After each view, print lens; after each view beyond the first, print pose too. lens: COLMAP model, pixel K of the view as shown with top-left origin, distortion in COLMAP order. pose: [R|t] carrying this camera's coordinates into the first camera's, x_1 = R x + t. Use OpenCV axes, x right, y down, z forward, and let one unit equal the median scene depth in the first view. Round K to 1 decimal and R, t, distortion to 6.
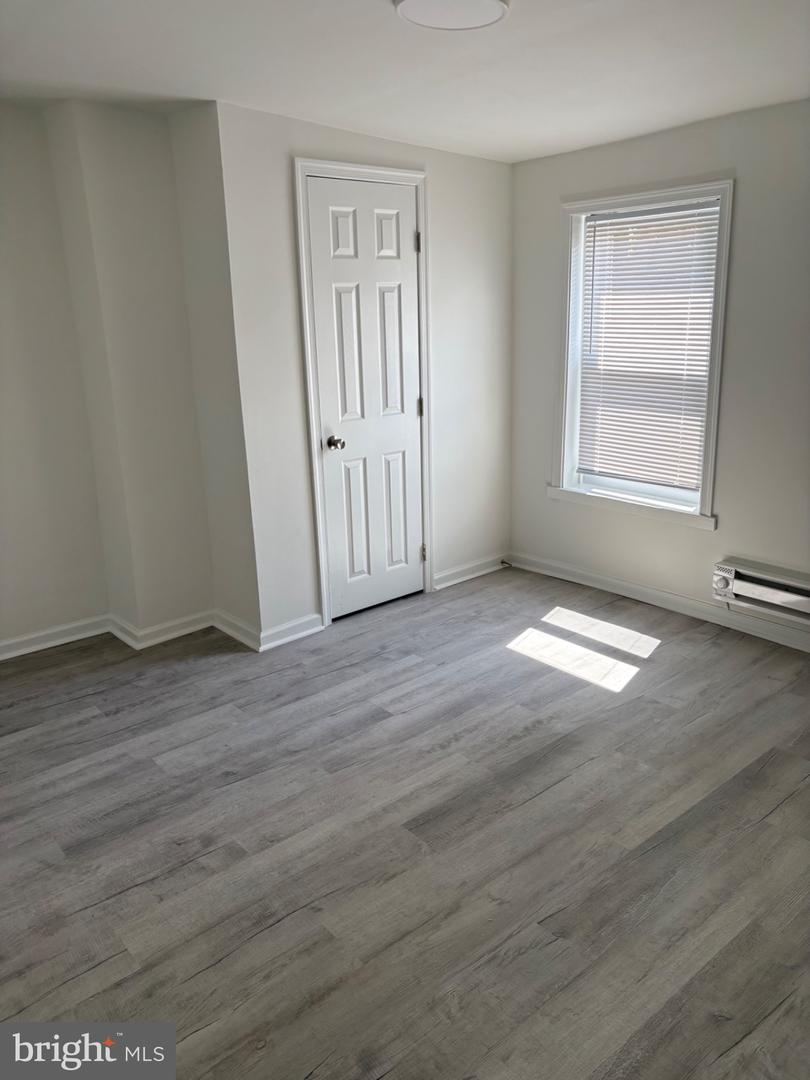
lens RADIAL K [[804.2, 0, 405.0], [0, 804.2, 540.0], [0, 0, 1]] dist [0.005536, -0.010596]
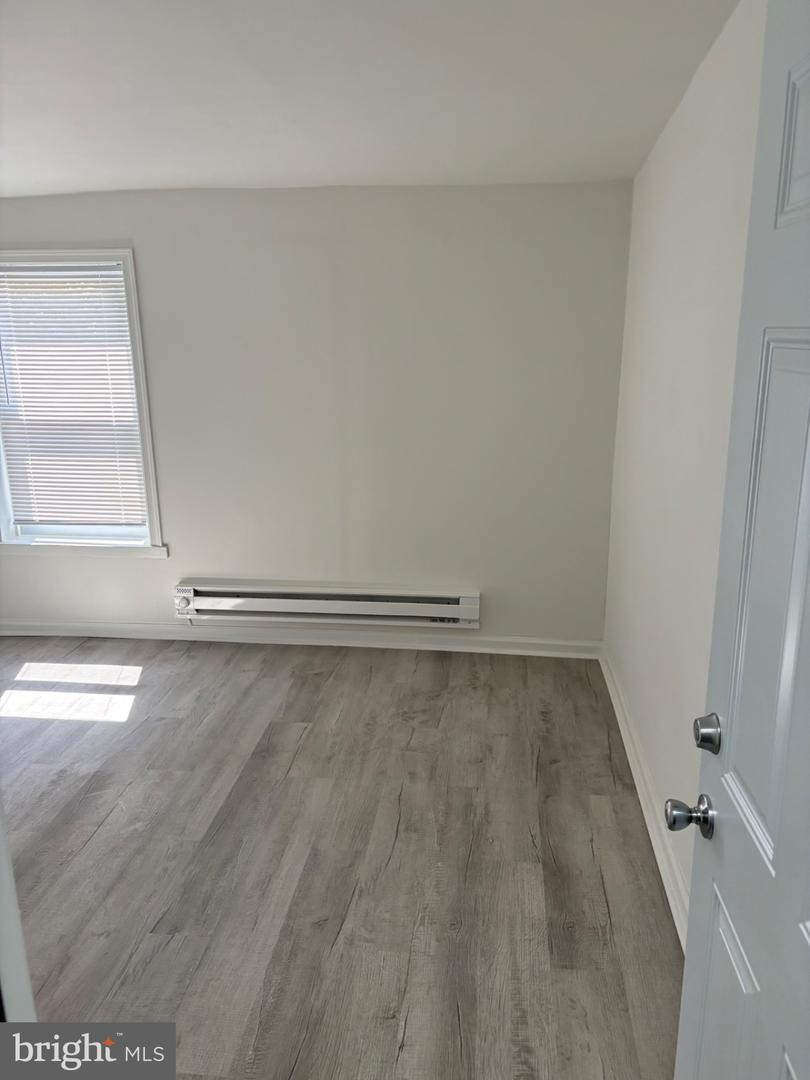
lens RADIAL K [[804.2, 0, 405.0], [0, 804.2, 540.0], [0, 0, 1]] dist [0.005536, -0.010596]
pose [[0.720409, -0.148093, 0.677554, -0.145230], [0.182639, 0.982963, 0.020655, 0.000959], [-0.669070, 0.108868, 0.735183, -0.044201]]
